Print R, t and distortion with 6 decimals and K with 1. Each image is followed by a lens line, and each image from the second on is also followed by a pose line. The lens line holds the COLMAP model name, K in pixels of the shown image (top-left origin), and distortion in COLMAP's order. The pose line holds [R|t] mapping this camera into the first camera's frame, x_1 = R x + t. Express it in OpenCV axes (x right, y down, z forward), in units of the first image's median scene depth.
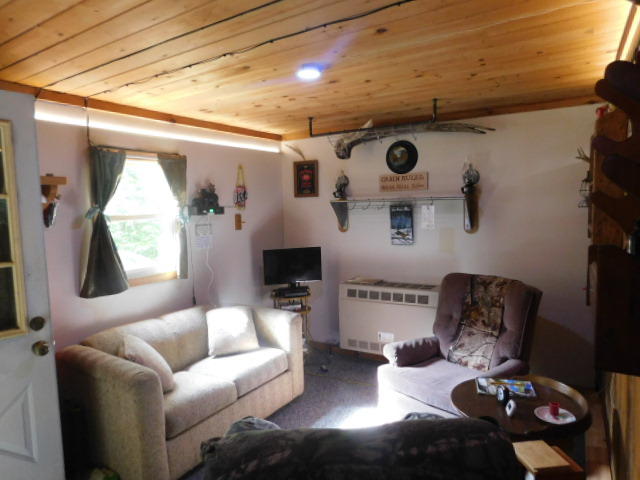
lens RADIAL K [[423.6, 0, 320.0], [0, 423.6, 240.0], [0, 0, 1]] dist [-0.045784, 0.000929]
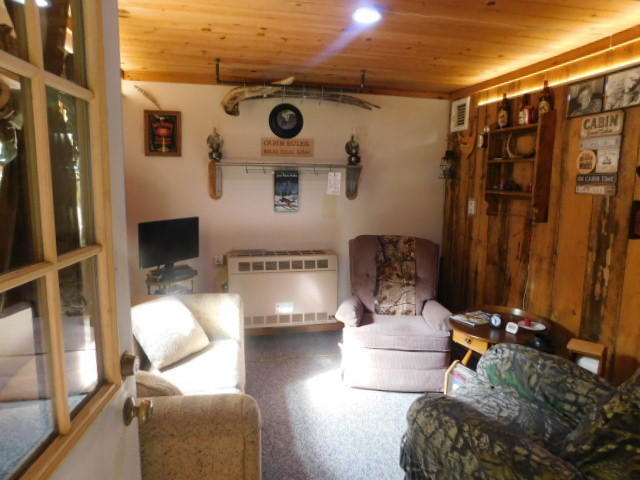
lens RADIAL K [[423.6, 0, 320.0], [0, 423.6, 240.0], [0, 0, 1]] dist [-0.045784, 0.000929]
pose [[0.712942, -0.064976, 0.698206, -0.452565], [0.021685, 0.997264, 0.070663, 0.008850], [-0.700887, -0.035238, 0.712401, 0.252320]]
